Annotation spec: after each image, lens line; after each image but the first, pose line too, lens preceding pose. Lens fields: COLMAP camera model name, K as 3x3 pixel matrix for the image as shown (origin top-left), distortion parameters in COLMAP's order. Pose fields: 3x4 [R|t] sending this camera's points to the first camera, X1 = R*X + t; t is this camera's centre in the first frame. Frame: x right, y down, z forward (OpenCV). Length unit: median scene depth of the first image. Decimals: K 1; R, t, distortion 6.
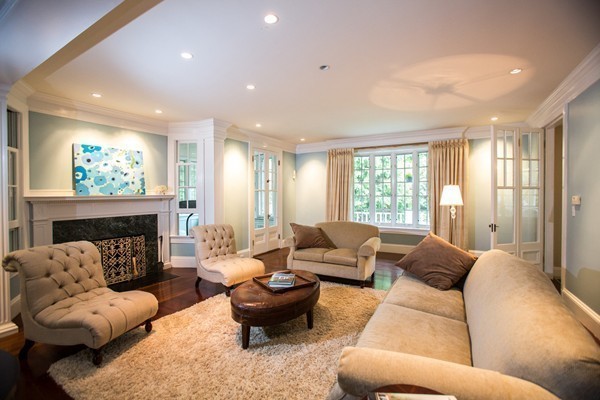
lens RADIAL K [[268.8, 0, 298.5], [0, 268.8, 198.0], [0, 0, 1]] dist [-0.078048, 0.028186]
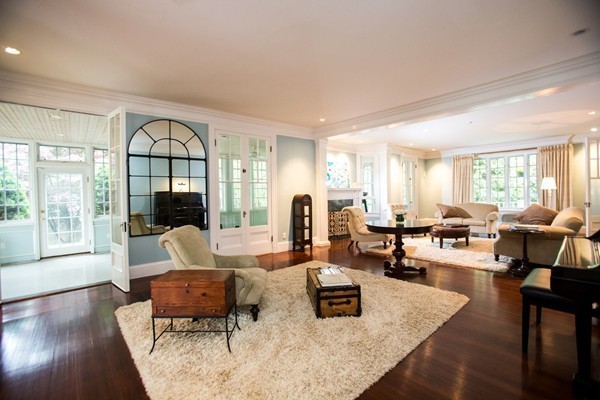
lens RADIAL K [[268.8, 0, 298.5], [0, 268.8, 198.0], [0, 0, 1]] dist [-0.078048, 0.028186]
pose [[0.948832, -0.007774, -0.315686, -0.348977], [0.008119, 0.999967, -0.000224, 0.054859], [0.315677, -0.002350, 0.948864, -0.859155]]
